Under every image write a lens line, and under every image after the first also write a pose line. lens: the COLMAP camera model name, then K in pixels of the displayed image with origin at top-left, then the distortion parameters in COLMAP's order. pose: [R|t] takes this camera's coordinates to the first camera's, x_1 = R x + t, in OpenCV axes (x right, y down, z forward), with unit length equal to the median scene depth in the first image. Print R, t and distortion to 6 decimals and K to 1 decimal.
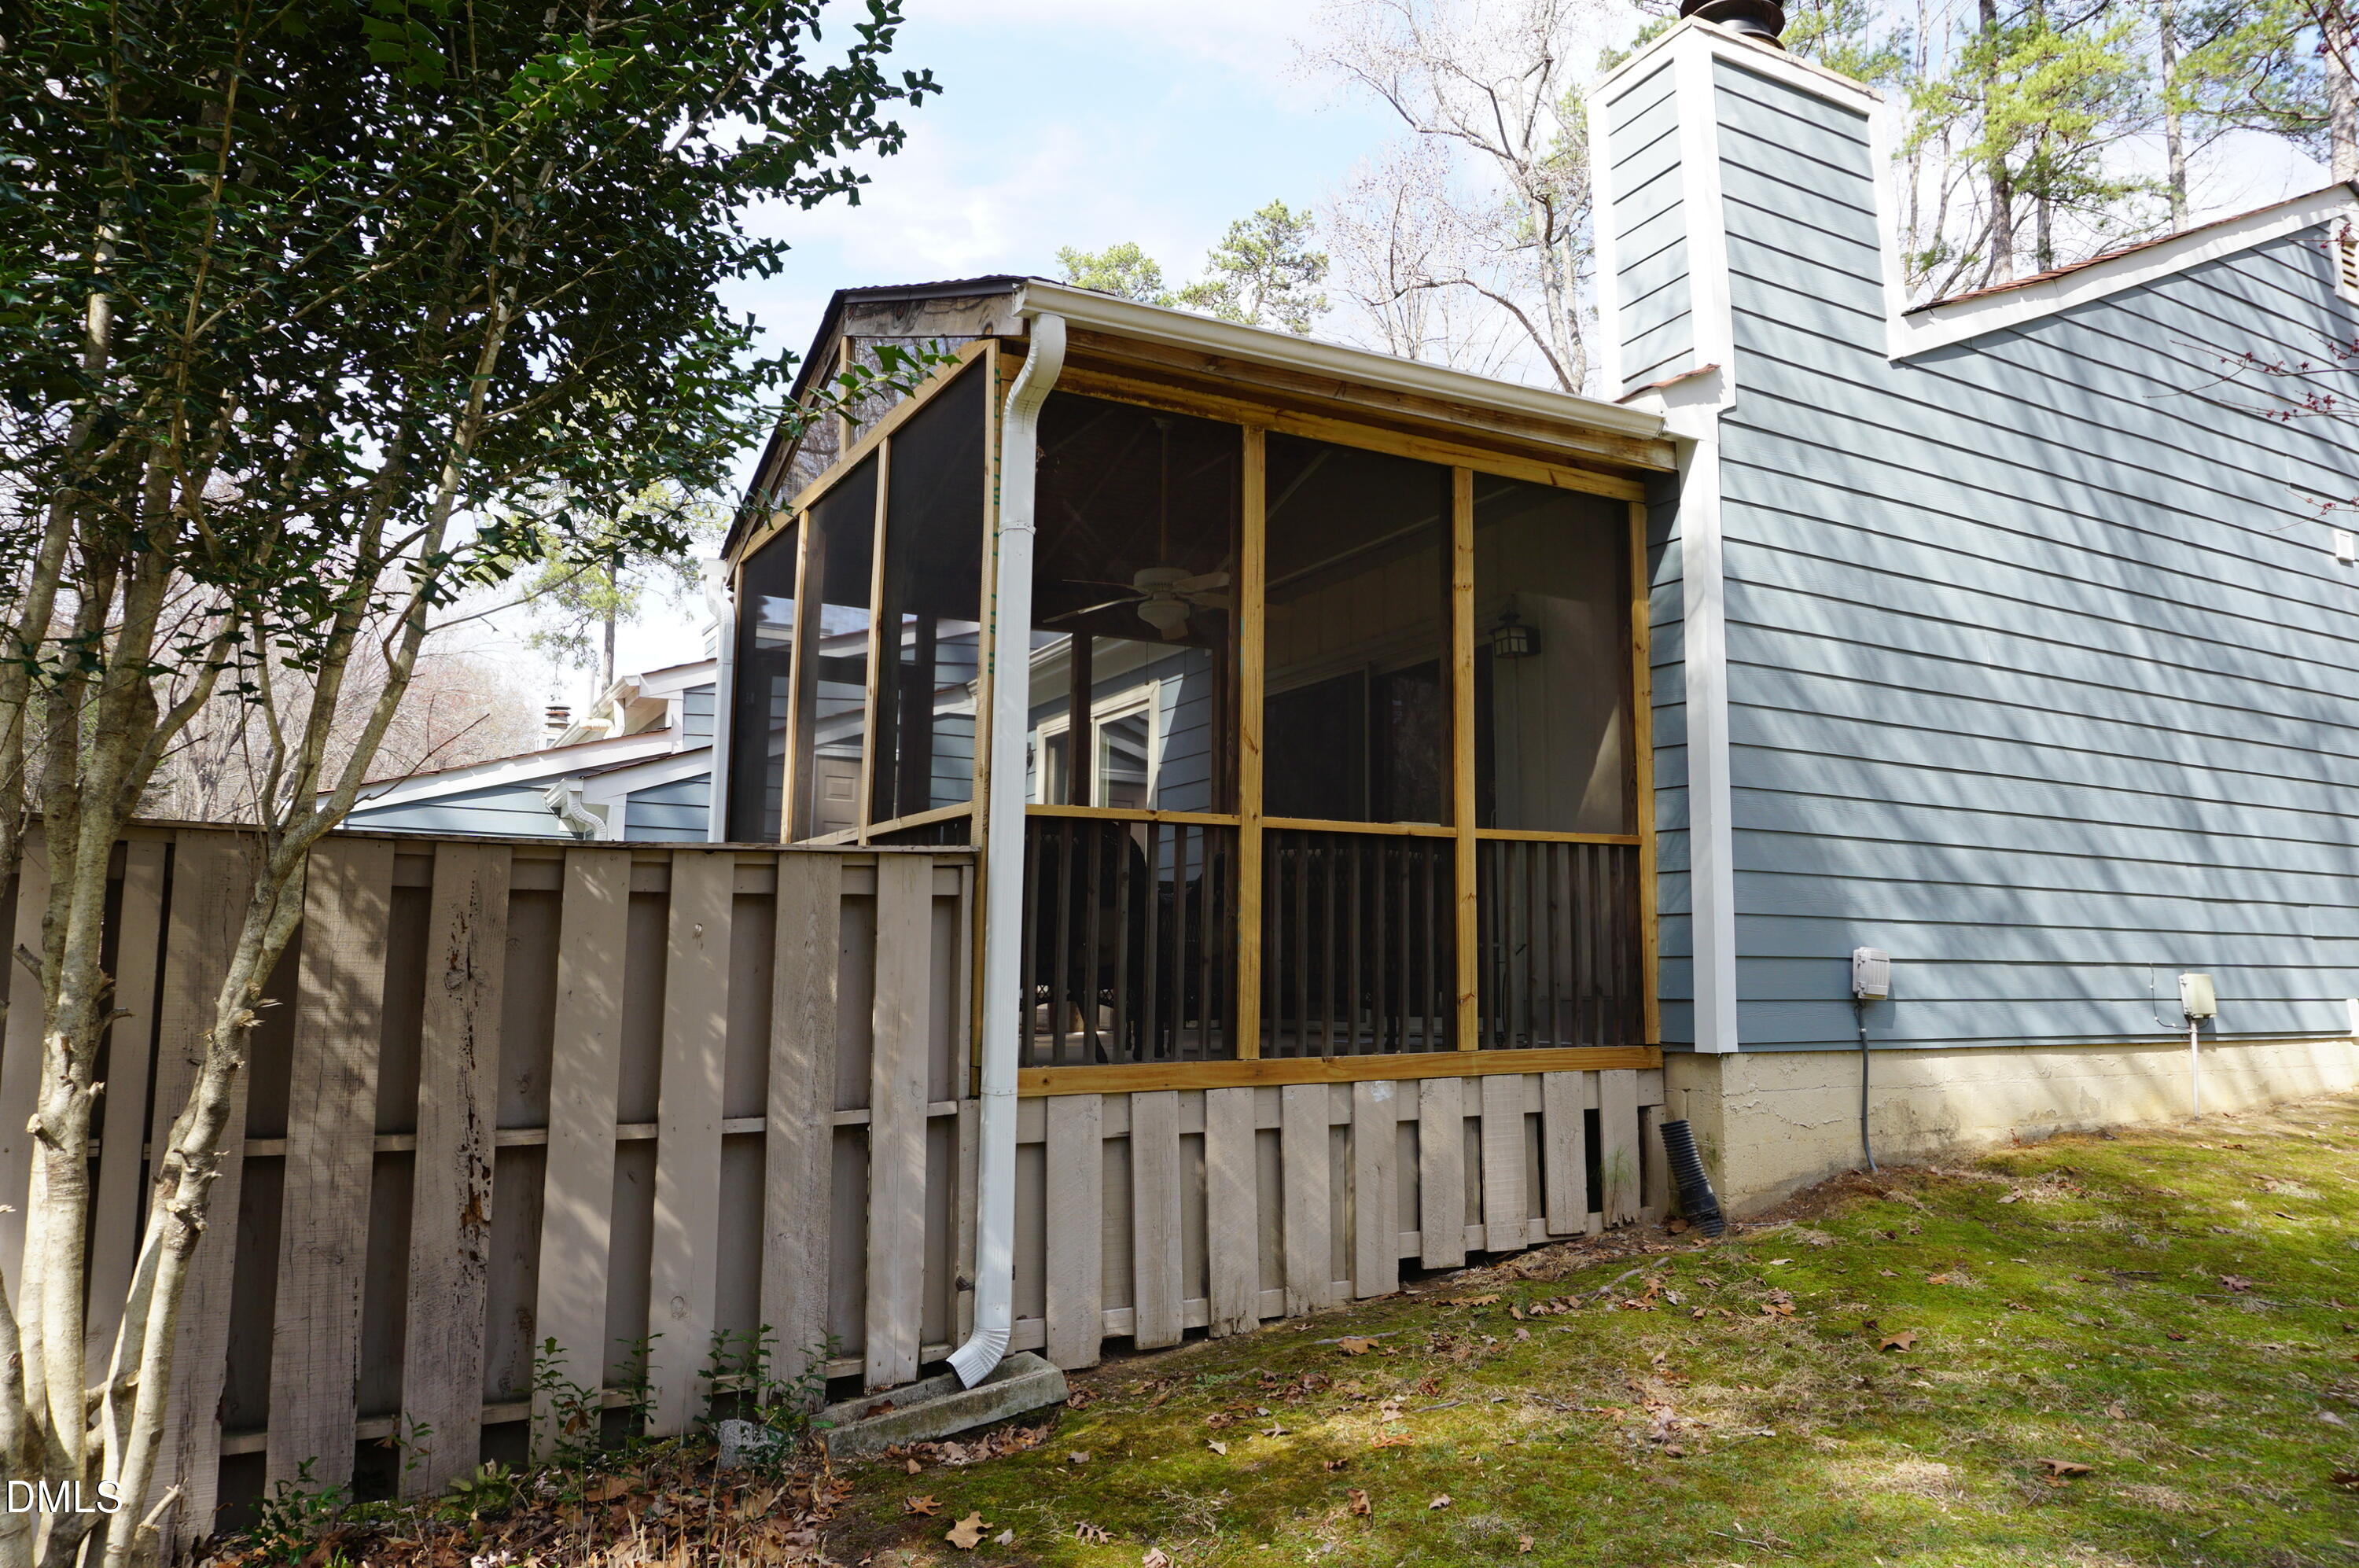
lens RADIAL K [[1679.5, 0, 1188.3], [0, 1679.5, 774.7], [0, 0, 1]] dist [-0.037877, 0.043412]
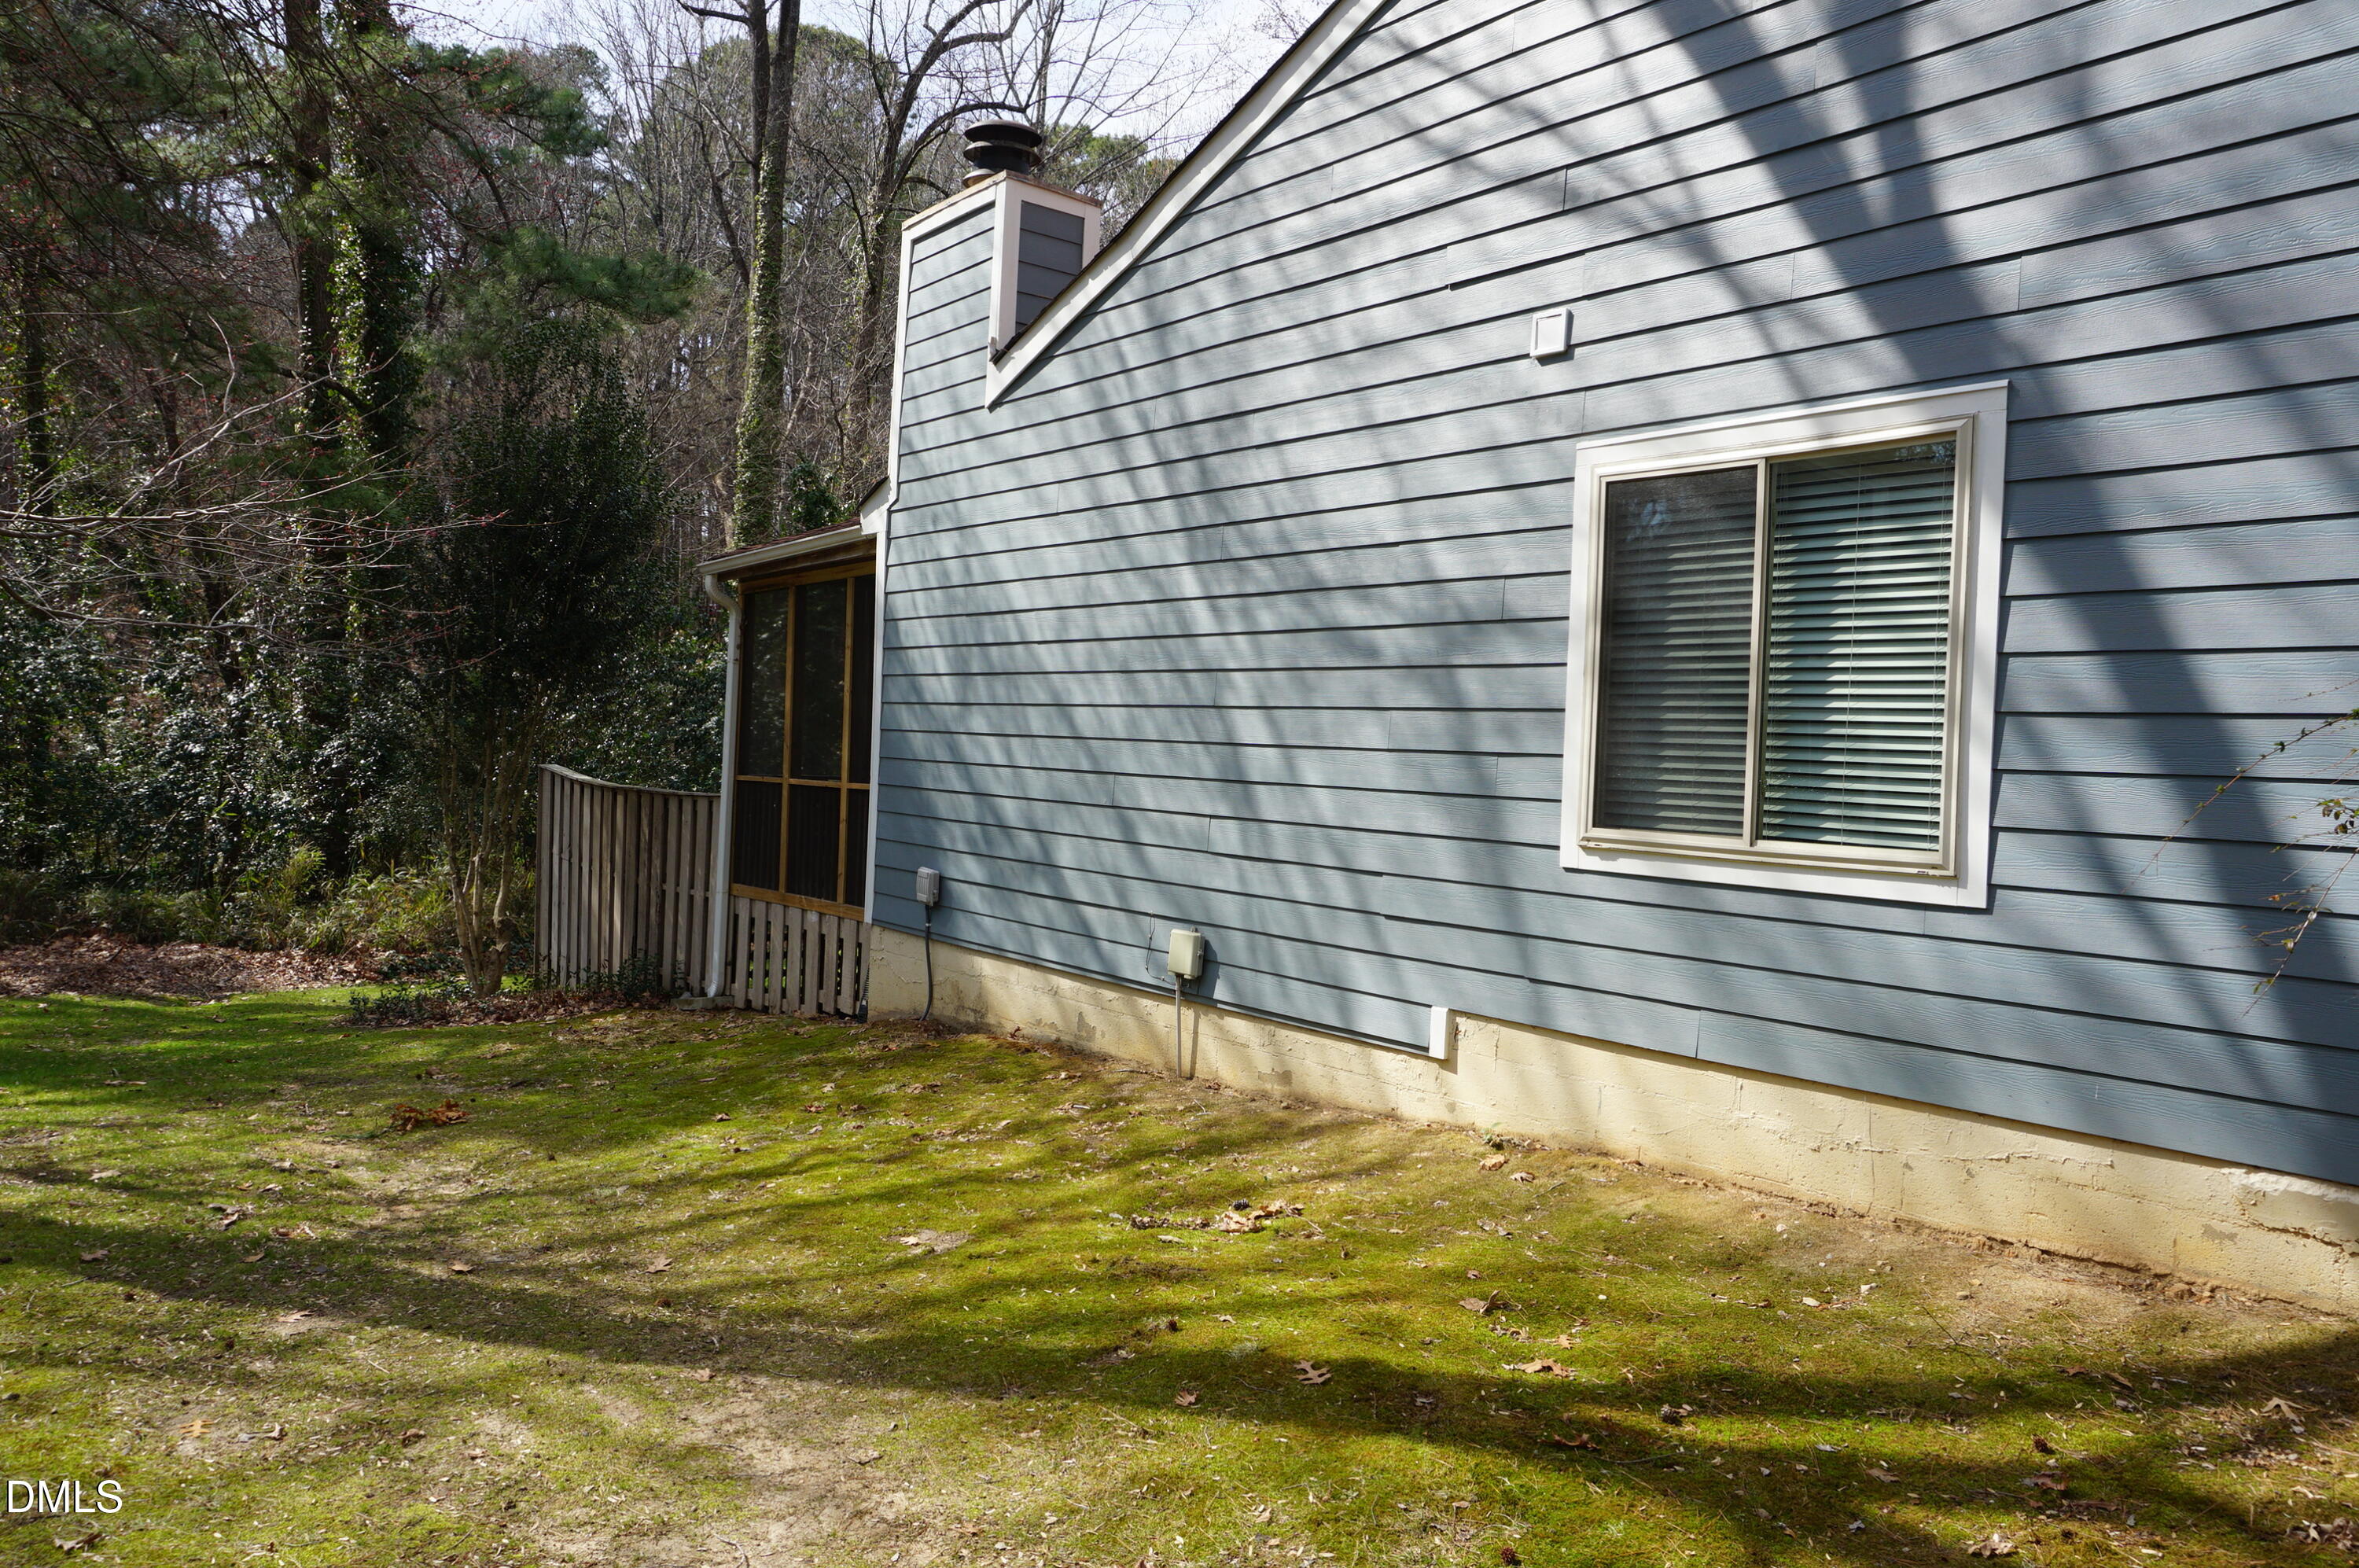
lens RADIAL K [[1720.7, 0, 1179.5], [0, 1720.7, 784.0], [0, 0, 1]] dist [-0.039099, -0.036694]
pose [[0.095283, 0.028509, -0.995042, 1.970174], [0.092931, 0.994970, 0.037406, -0.002790], [0.991103, -0.096035, 0.092155, 1.138694]]
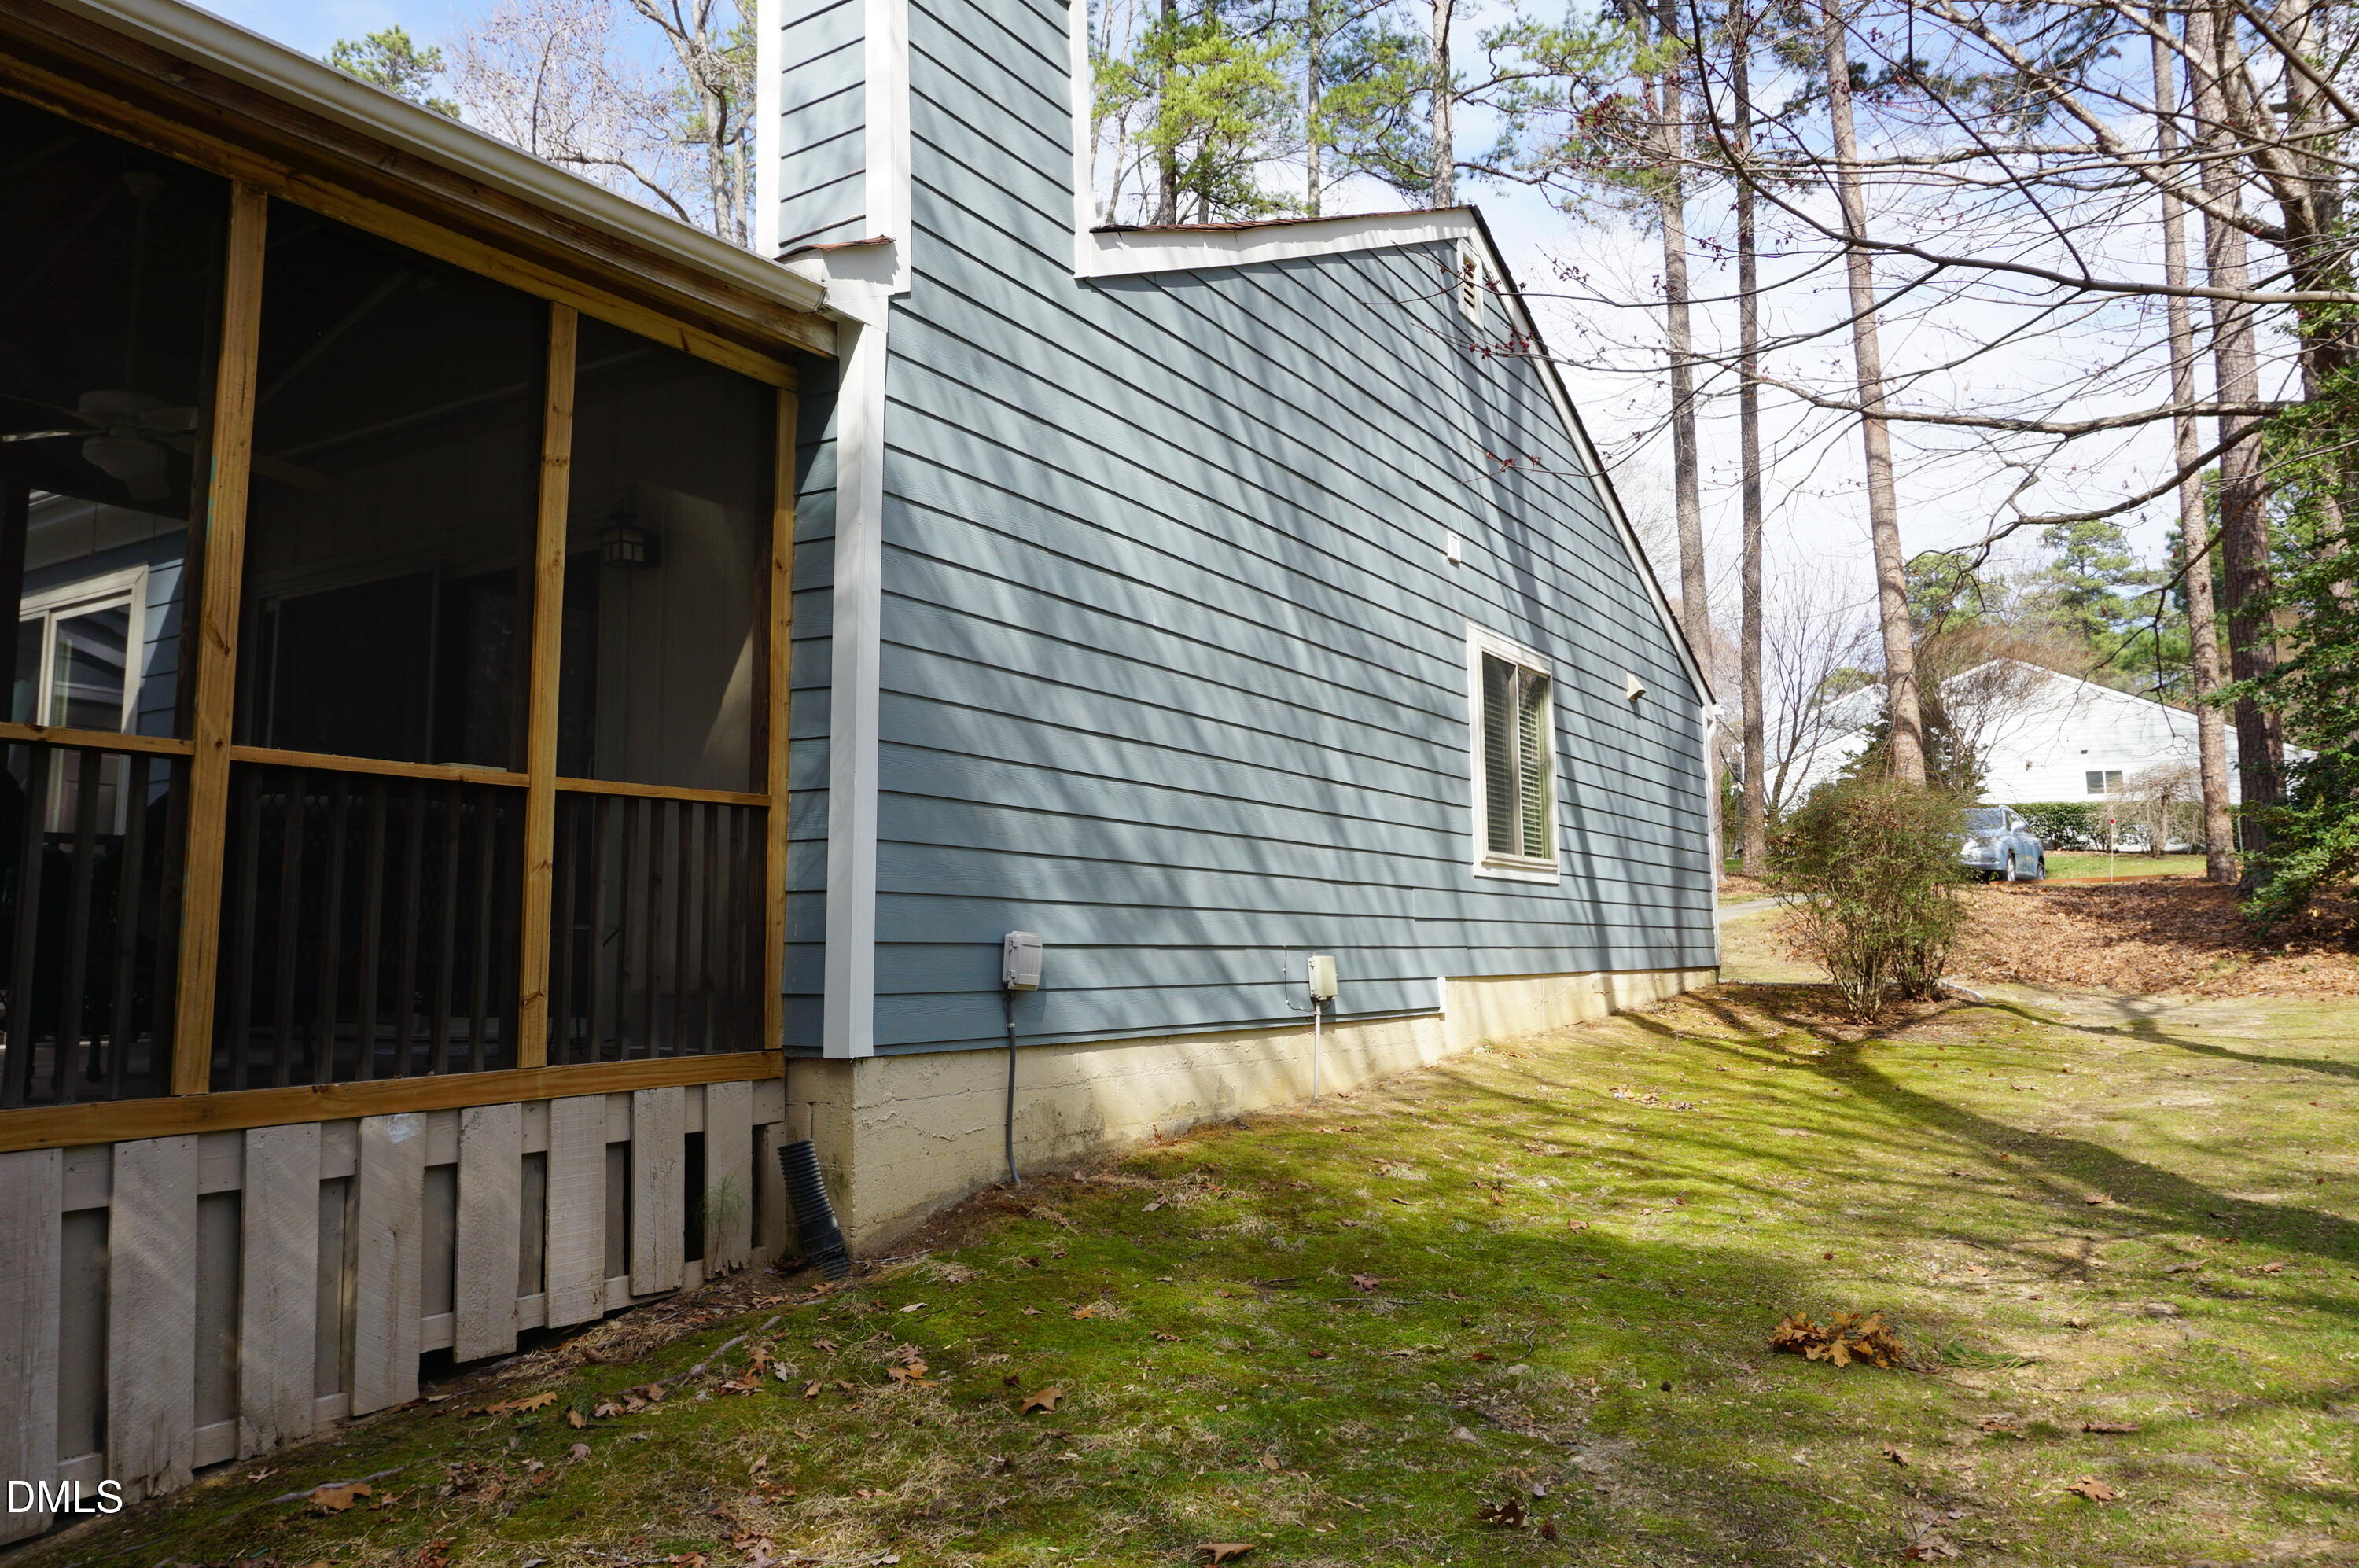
lens RADIAL K [[1720.7, 0, 1179.5], [0, 1720.7, 784.0], [0, 0, 1]] dist [-0.039099, -0.036694]
pose [[0.883591, 0.039875, 0.466559, 0.056132], [-0.051391, 0.998607, 0.011979, 0.010703], [-0.465431, -0.034562, 0.884409, 0.169788]]
